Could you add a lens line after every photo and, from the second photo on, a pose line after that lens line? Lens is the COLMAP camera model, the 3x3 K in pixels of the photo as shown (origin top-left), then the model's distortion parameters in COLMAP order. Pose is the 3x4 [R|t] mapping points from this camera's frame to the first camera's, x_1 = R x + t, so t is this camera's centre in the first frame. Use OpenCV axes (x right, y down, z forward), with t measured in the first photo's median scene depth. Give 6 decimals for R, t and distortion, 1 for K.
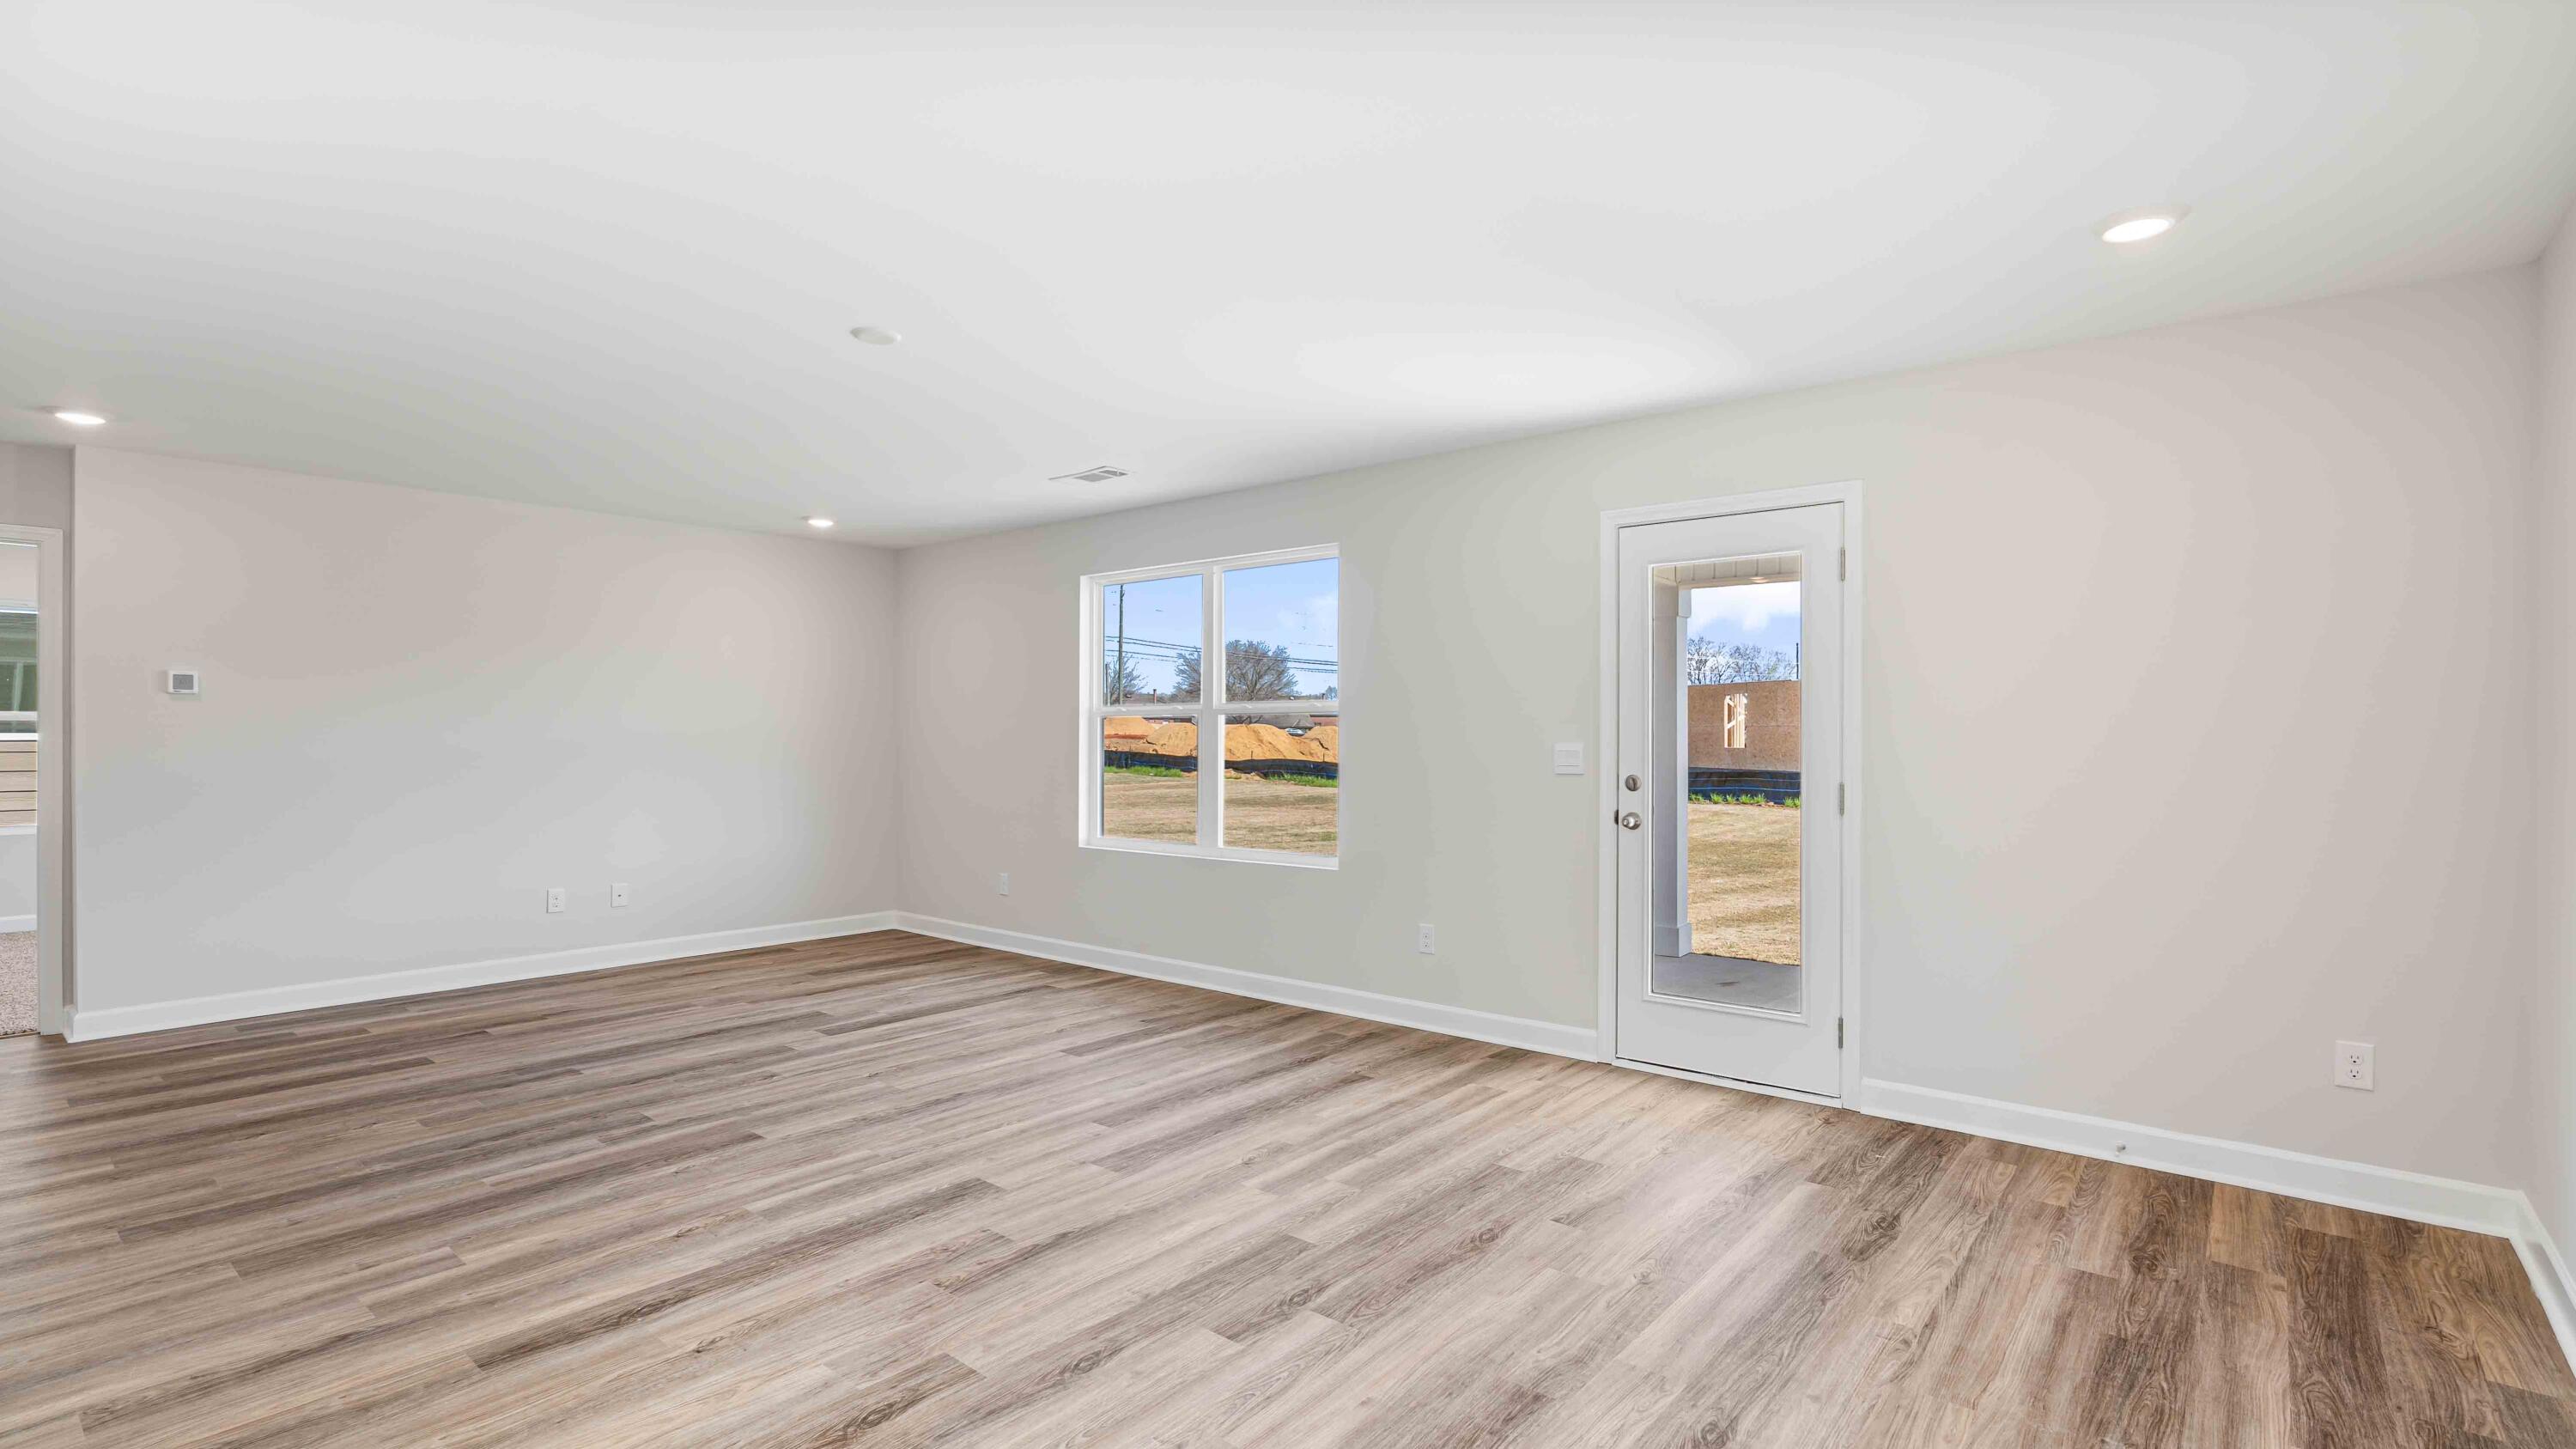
lens RADIAL K [[1177.7, 0, 1288.0], [0, 1177.7, 724.5], [0, 0, 1]] dist [-0.006386, 0.000406]
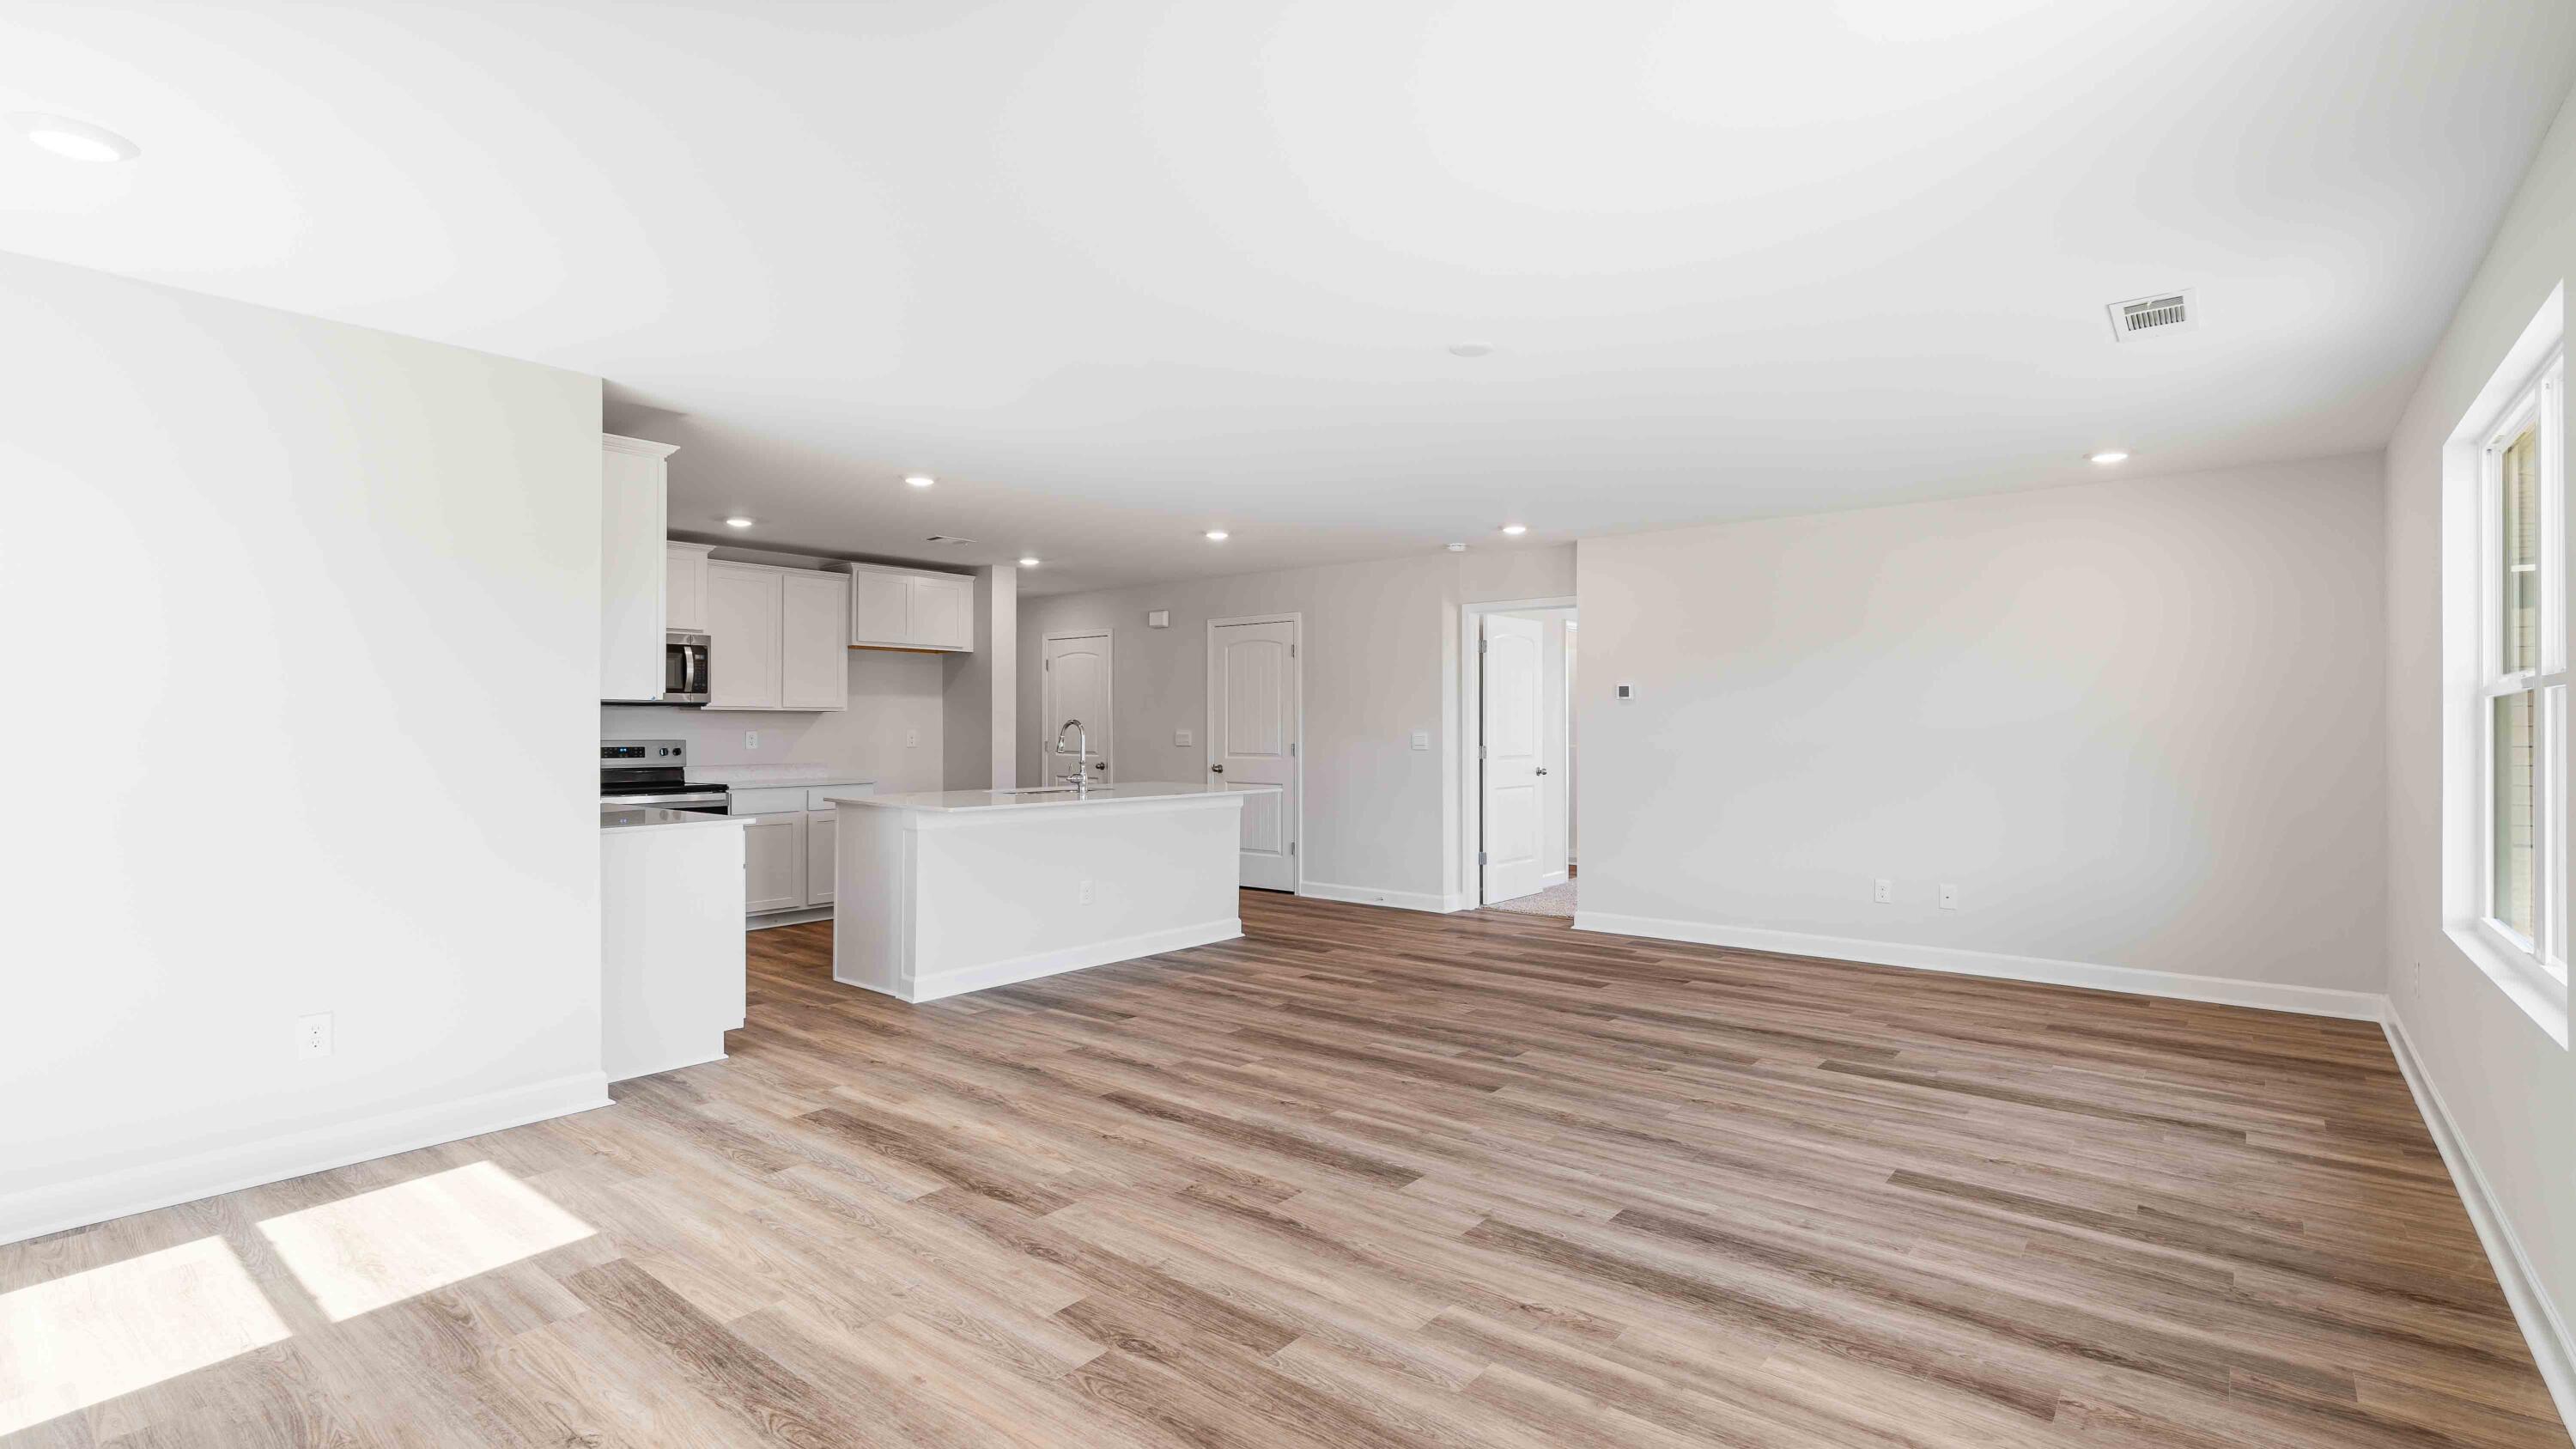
lens RADIAL K [[1177.7, 0, 1288.0], [0, 1177.7, 724.5], [0, 0, 1]] dist [-0.006386, 0.000406]
pose [[0.015464, -0.003575, -0.999874, 0.682596], [0.007988, 0.999962, -0.003452, 0.006727], [0.999849, -0.007934, 0.015492, 0.814808]]
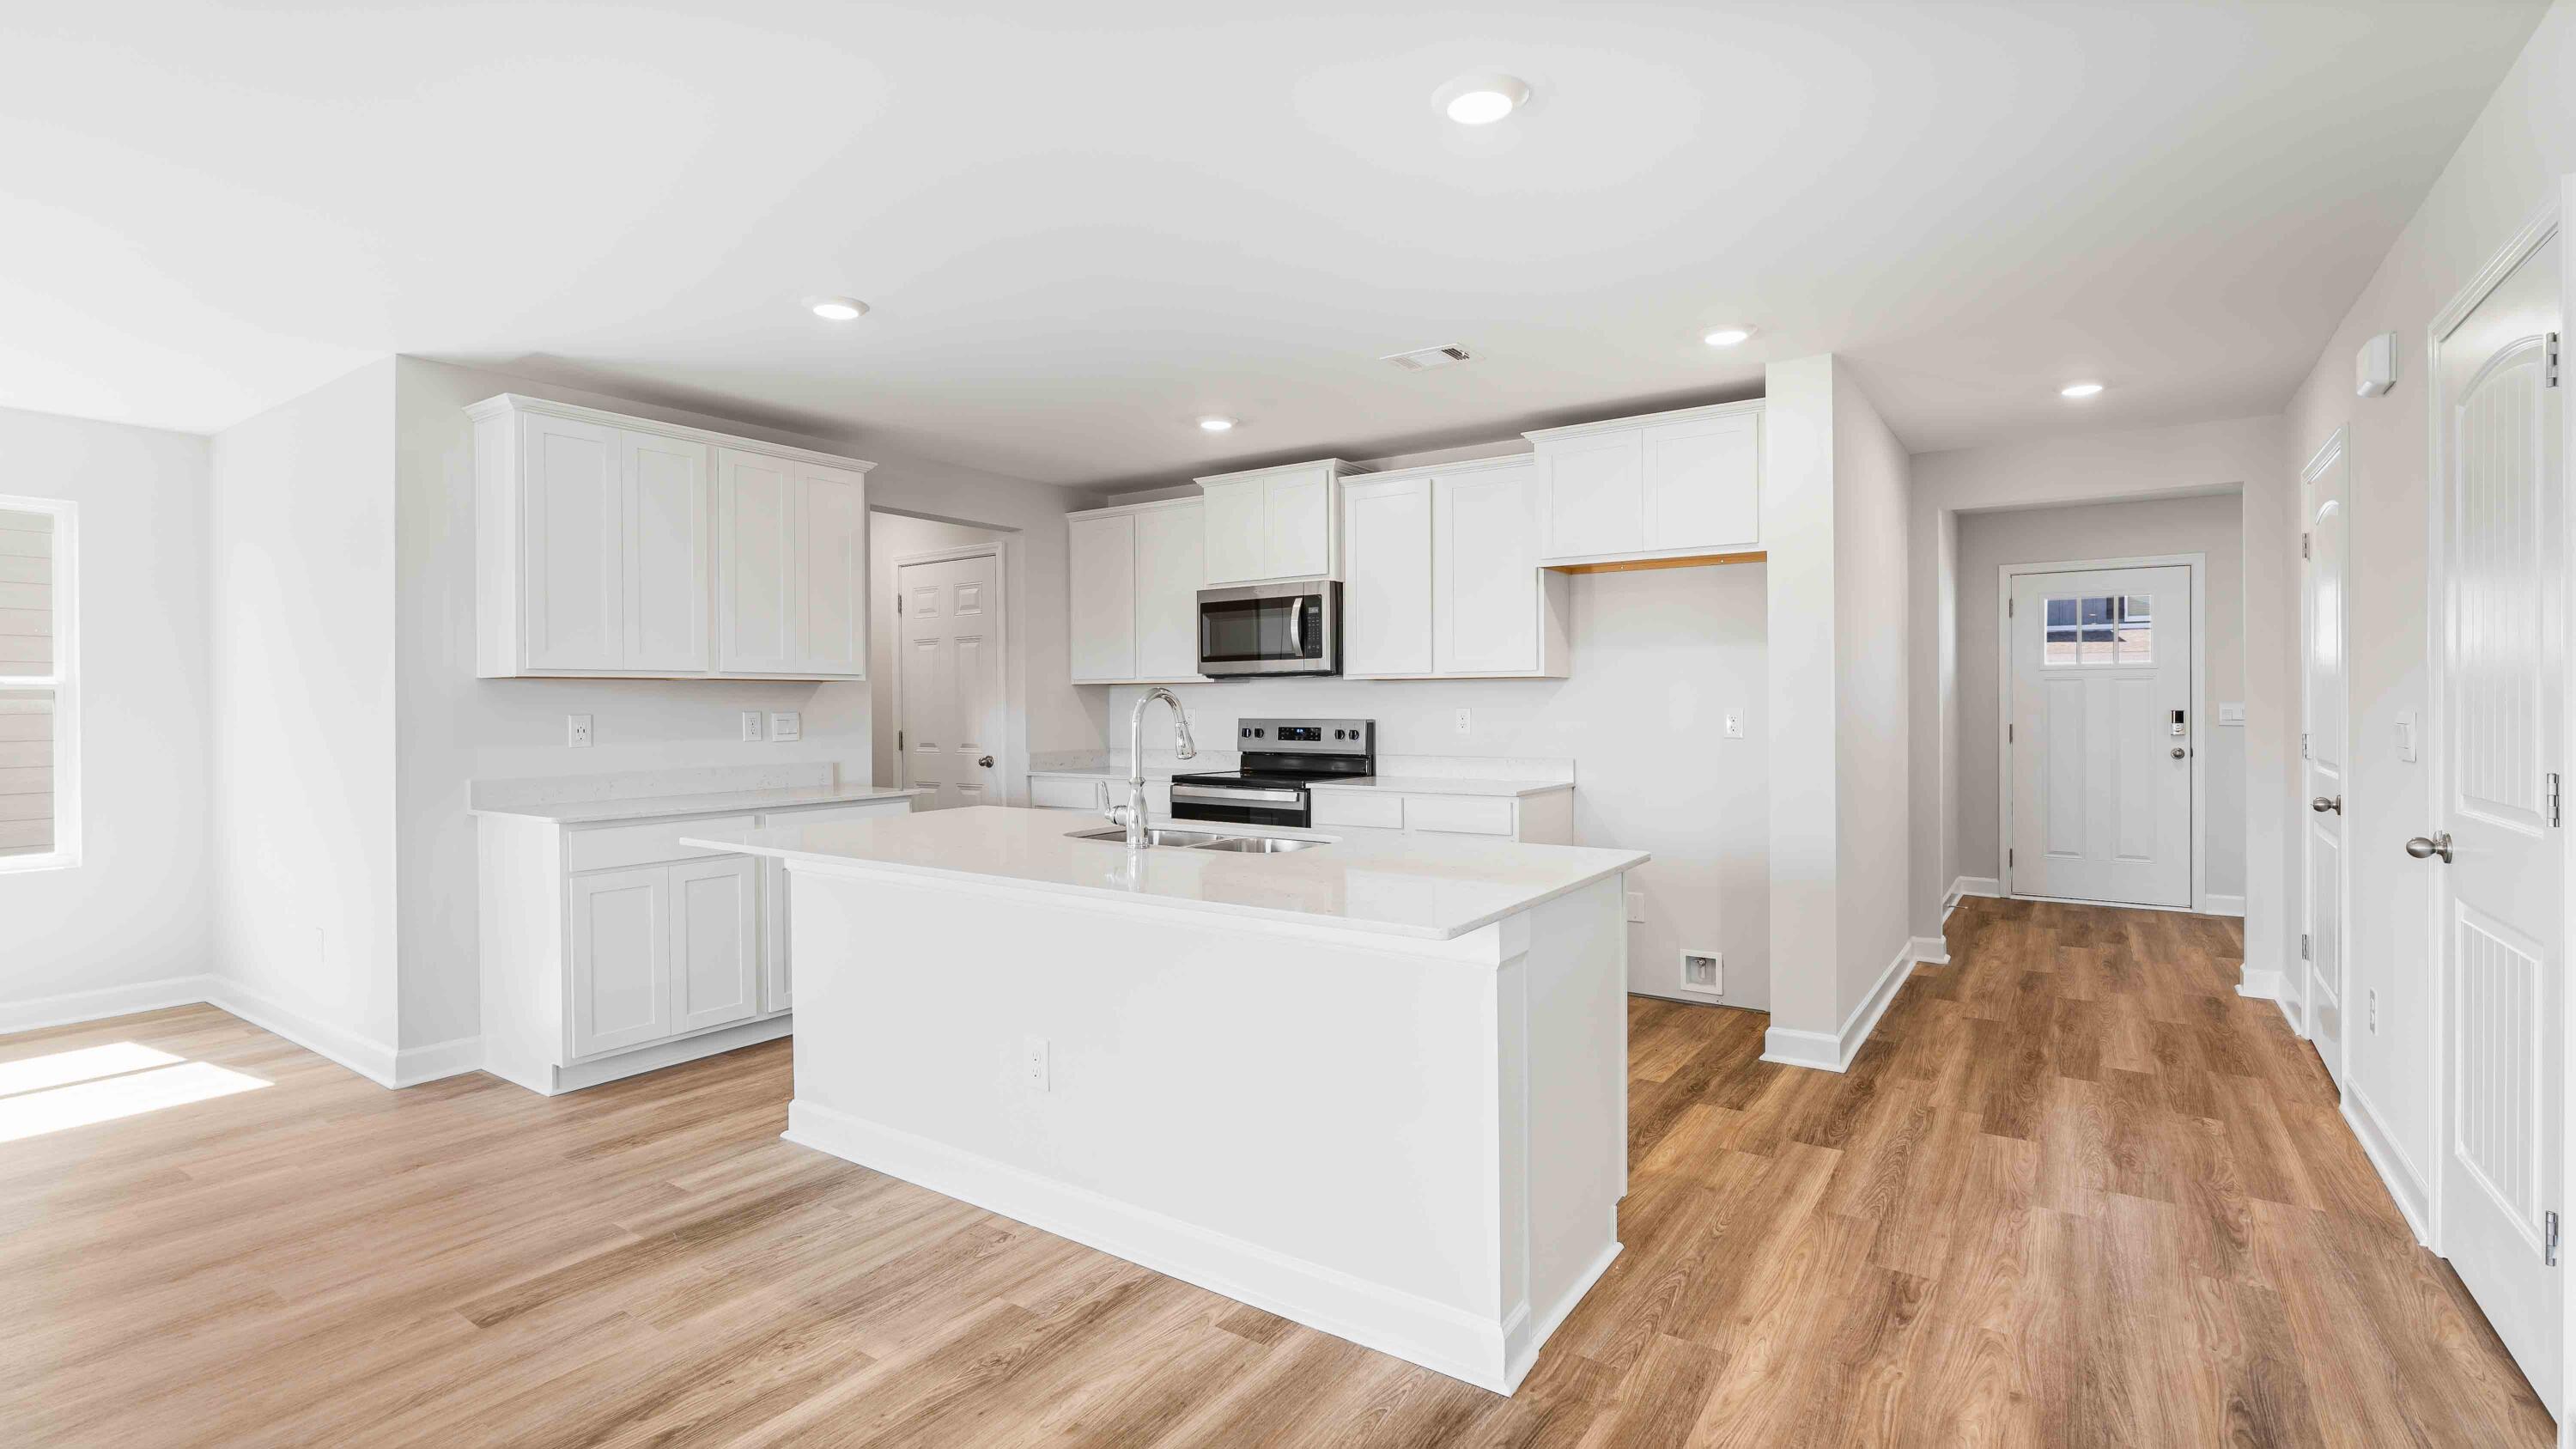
lens RADIAL K [[1177.7, 0, 1288.0], [0, 1177.7, 724.5], [0, 0, 1]] dist [-0.006386, 0.000406]
pose [[-0.995283, 0.004228, -0.096924, -1.156171], [0.003219, 0.999939, 0.010570, 0.007379], [0.096963, 0.010208, -0.995236, 1.355775]]
